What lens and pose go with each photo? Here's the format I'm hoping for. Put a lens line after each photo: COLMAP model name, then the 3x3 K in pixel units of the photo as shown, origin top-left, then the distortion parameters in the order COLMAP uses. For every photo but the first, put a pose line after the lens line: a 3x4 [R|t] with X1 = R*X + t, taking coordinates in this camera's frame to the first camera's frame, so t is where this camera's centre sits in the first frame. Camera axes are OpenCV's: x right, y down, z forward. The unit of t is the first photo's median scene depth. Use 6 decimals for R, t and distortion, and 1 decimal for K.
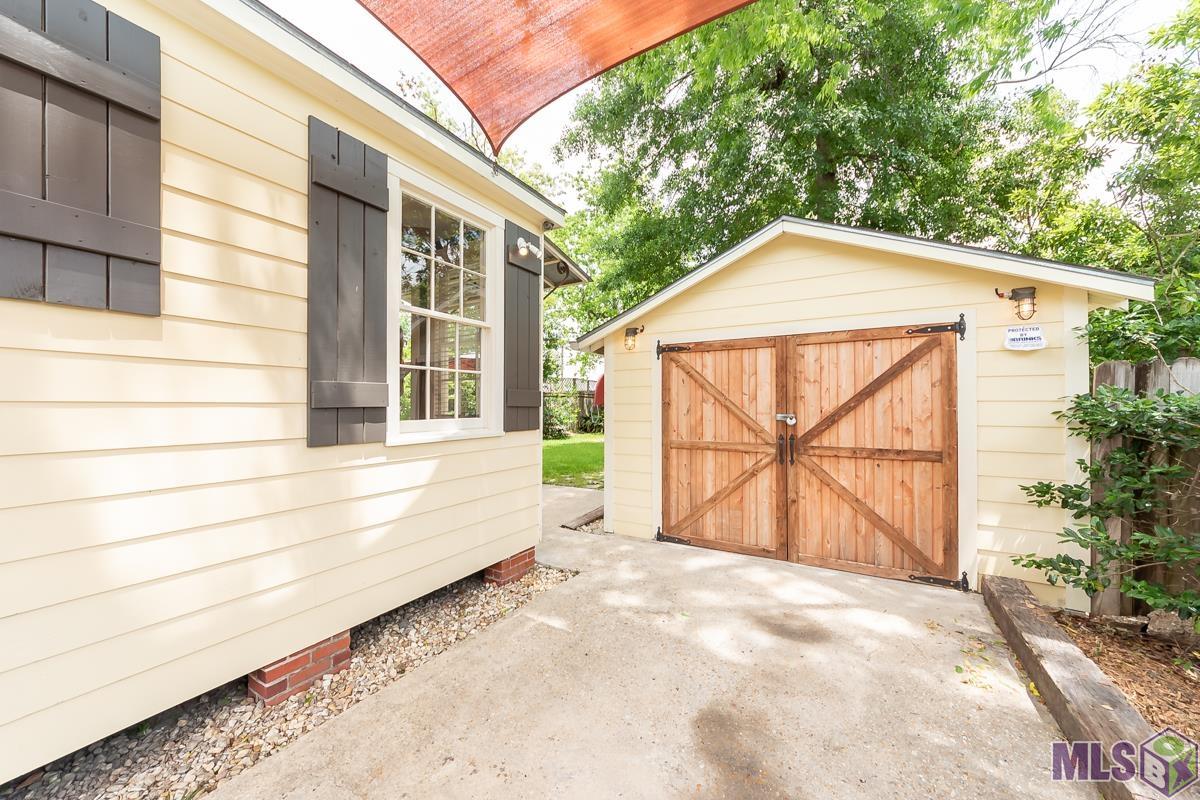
lens RADIAL K [[423.9, 0, 606.0], [0, 423.9, 394.7], [0, 0, 1]] dist [-0.000311, -0.000263]
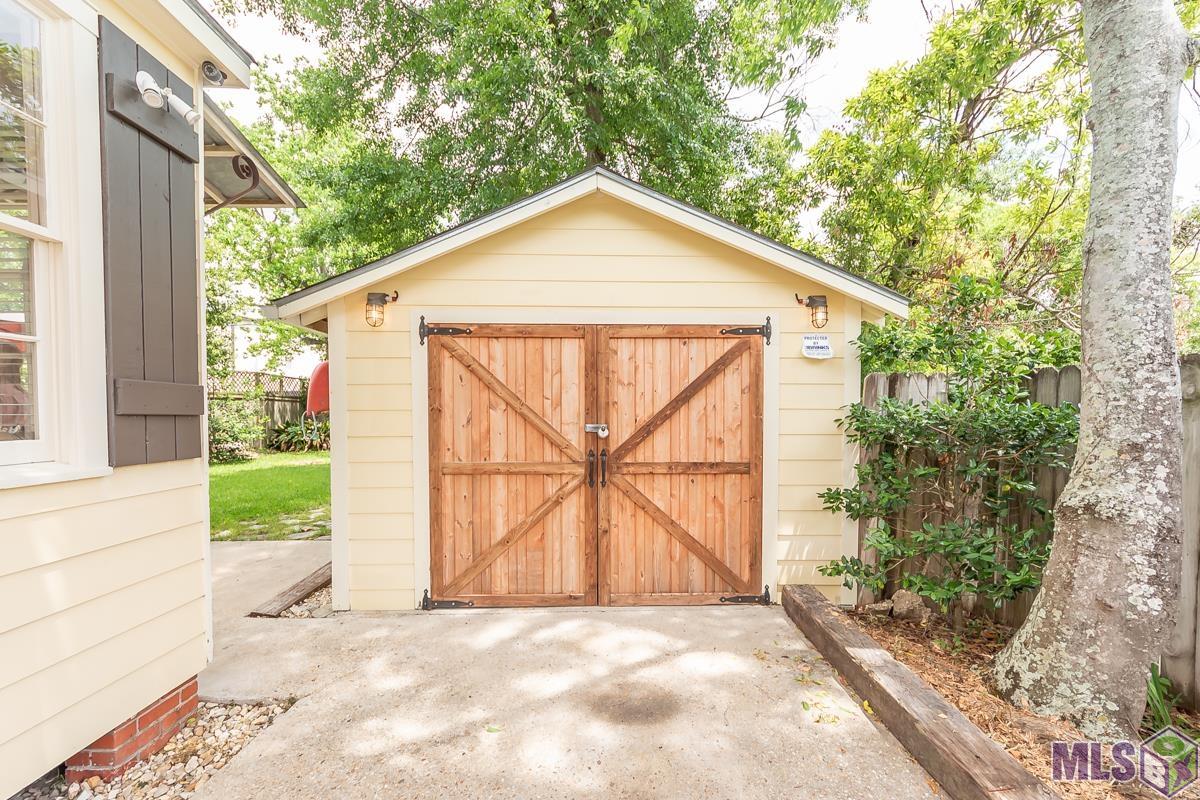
lens RADIAL K [[489.2, 0, 599.7], [0, 489.2, 426.7], [0, 0, 1]] dist [-0.000278, -0.000689]
pose [[0.856864, -0.012695, 0.515385, -0.045147], [-0.014656, 0.998693, 0.048968, 0.005901], [-0.515333, -0.049512, 0.855558, 0.219368]]
